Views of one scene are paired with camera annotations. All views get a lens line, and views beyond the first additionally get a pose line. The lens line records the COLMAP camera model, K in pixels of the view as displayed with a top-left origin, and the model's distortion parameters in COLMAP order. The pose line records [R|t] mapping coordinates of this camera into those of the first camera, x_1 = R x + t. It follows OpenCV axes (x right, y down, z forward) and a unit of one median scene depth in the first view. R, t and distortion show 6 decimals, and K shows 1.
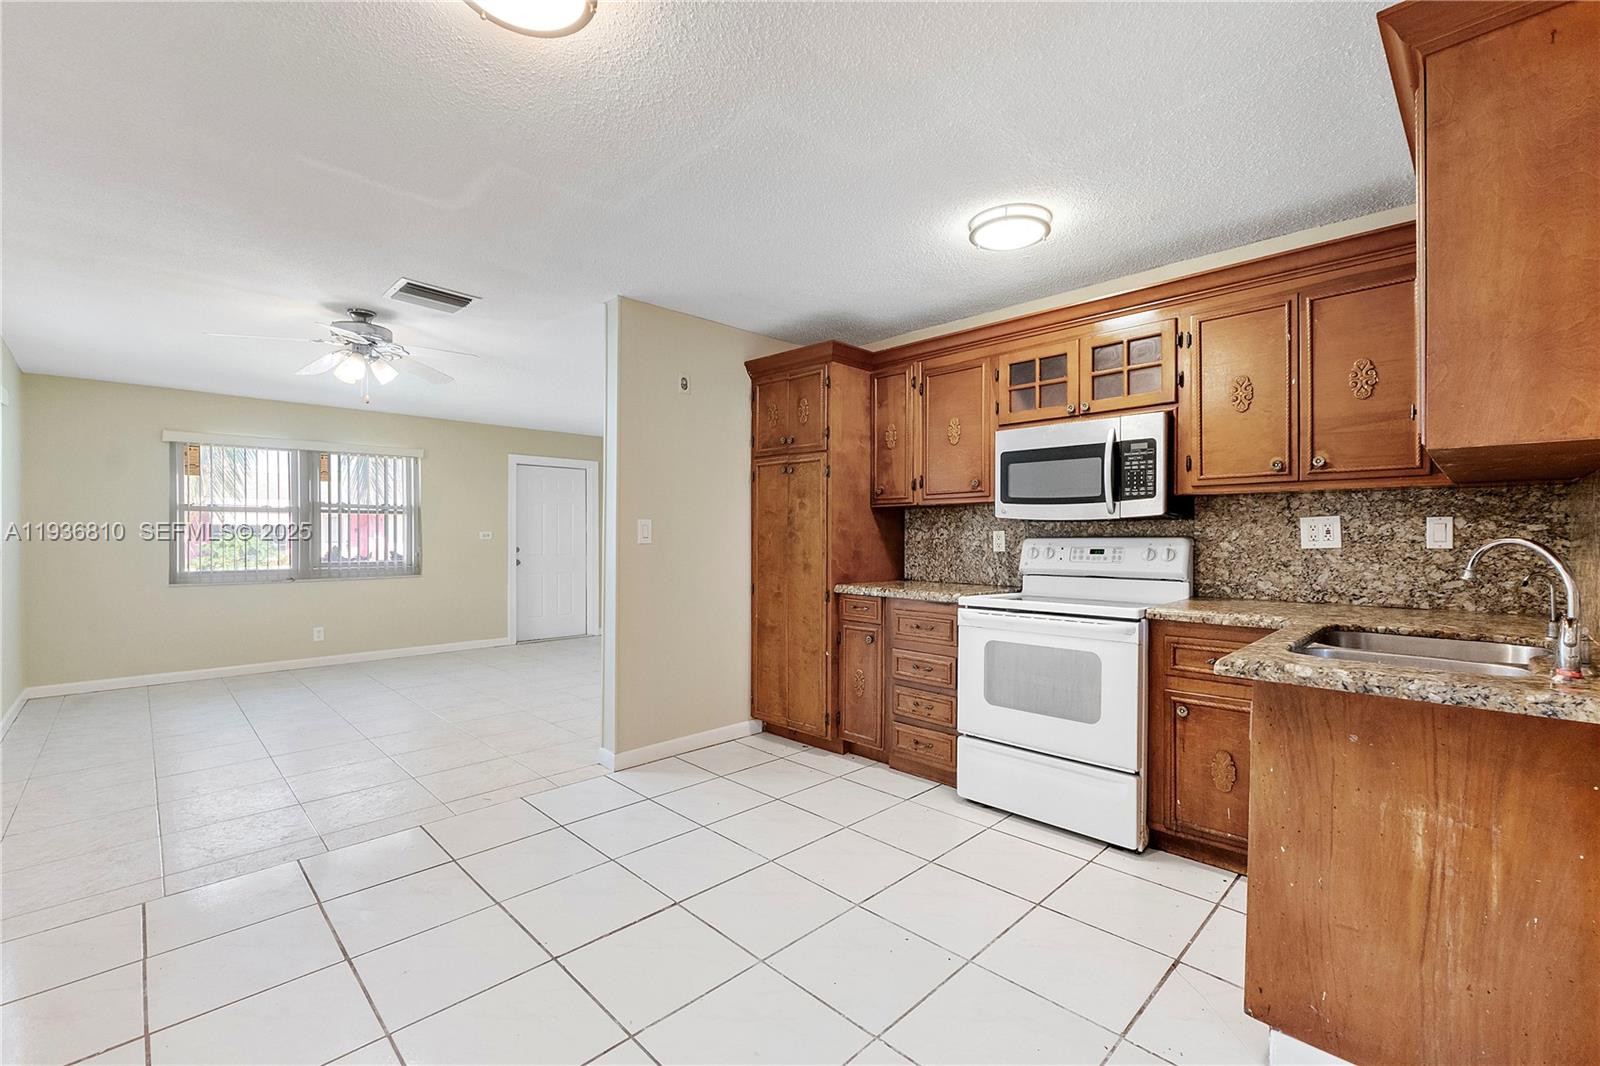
lens RADIAL K [[679.1, 0, 799.6], [0, 679.1, 514.4], [0, 0, 1]] dist [-0.004323, 0.000023]
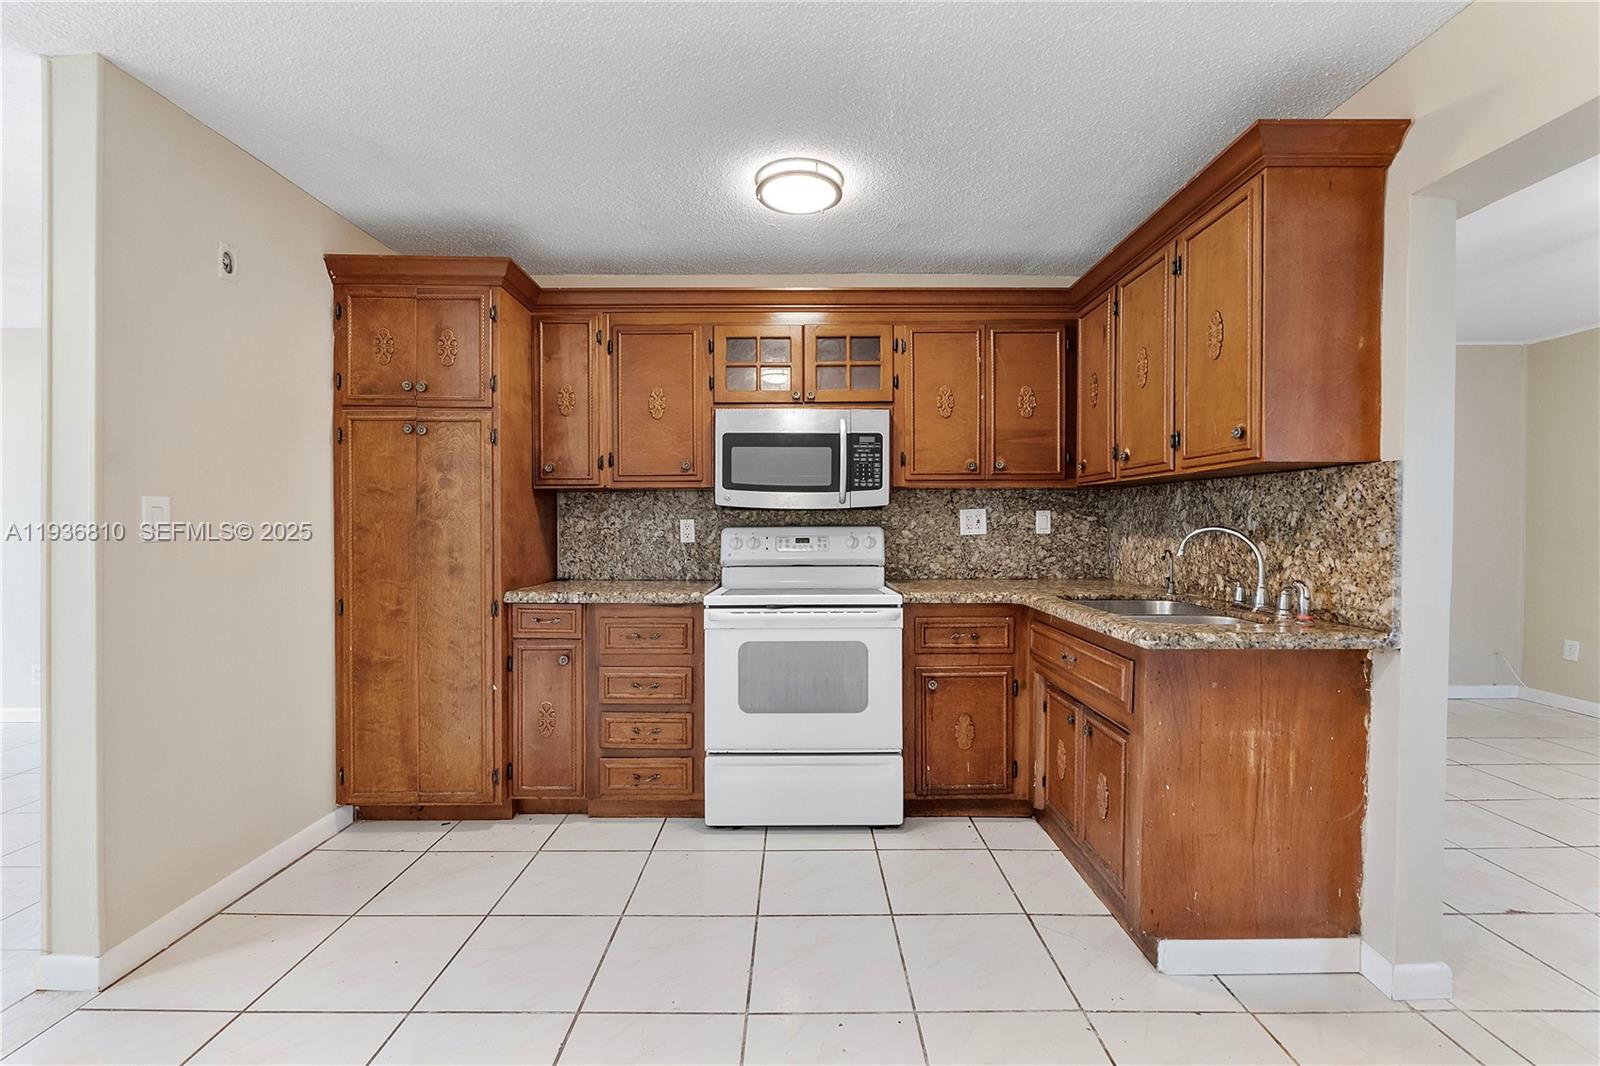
lens RADIAL K [[679.1, 0, 799.6], [0, 679.1, 514.4], [0, 0, 1]] dist [-0.004323, 0.000023]
pose [[0.702498, 0.007593, 0.711645, -0.313800], [-0.020534, 0.999743, 0.009602, 0.007098], [-0.711390, -0.021358, 0.702473, 0.328644]]
